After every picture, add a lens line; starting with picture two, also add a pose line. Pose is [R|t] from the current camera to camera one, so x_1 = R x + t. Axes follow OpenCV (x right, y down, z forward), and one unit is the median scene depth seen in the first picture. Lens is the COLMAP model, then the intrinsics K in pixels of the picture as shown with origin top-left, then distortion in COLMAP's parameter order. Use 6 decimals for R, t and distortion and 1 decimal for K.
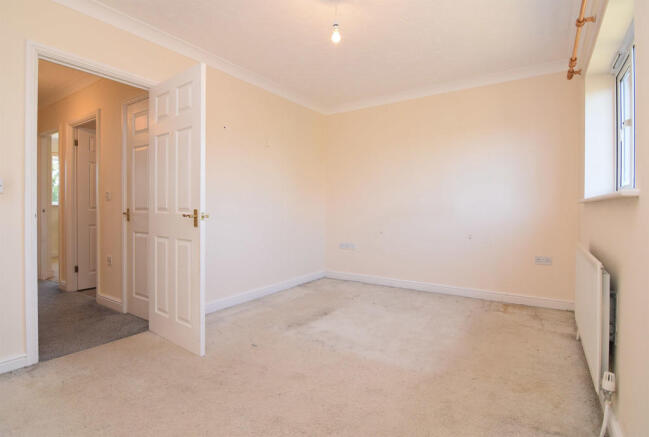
lens RADIAL K [[330.4, 0, 324.5], [0, 330.4, 218.5], [0, 0, 1]] dist [-0.028647, -0.000889]
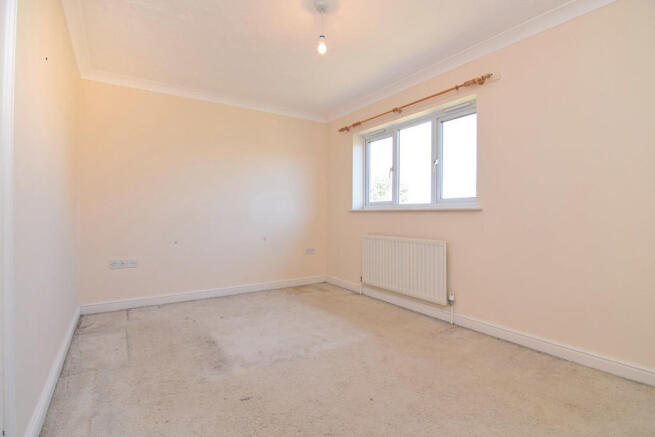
lens RADIAL K [[321.5, 0, 326.8], [0, 321.5, 216.9], [0, 0, 1]] dist [0.001099, -0.000112]
pose [[0.387910, -0.007278, 0.921669, -0.730680], [0.024087, 0.999707, -0.002243, -0.018833], [-0.921383, 0.023070, 0.387971, 0.483302]]
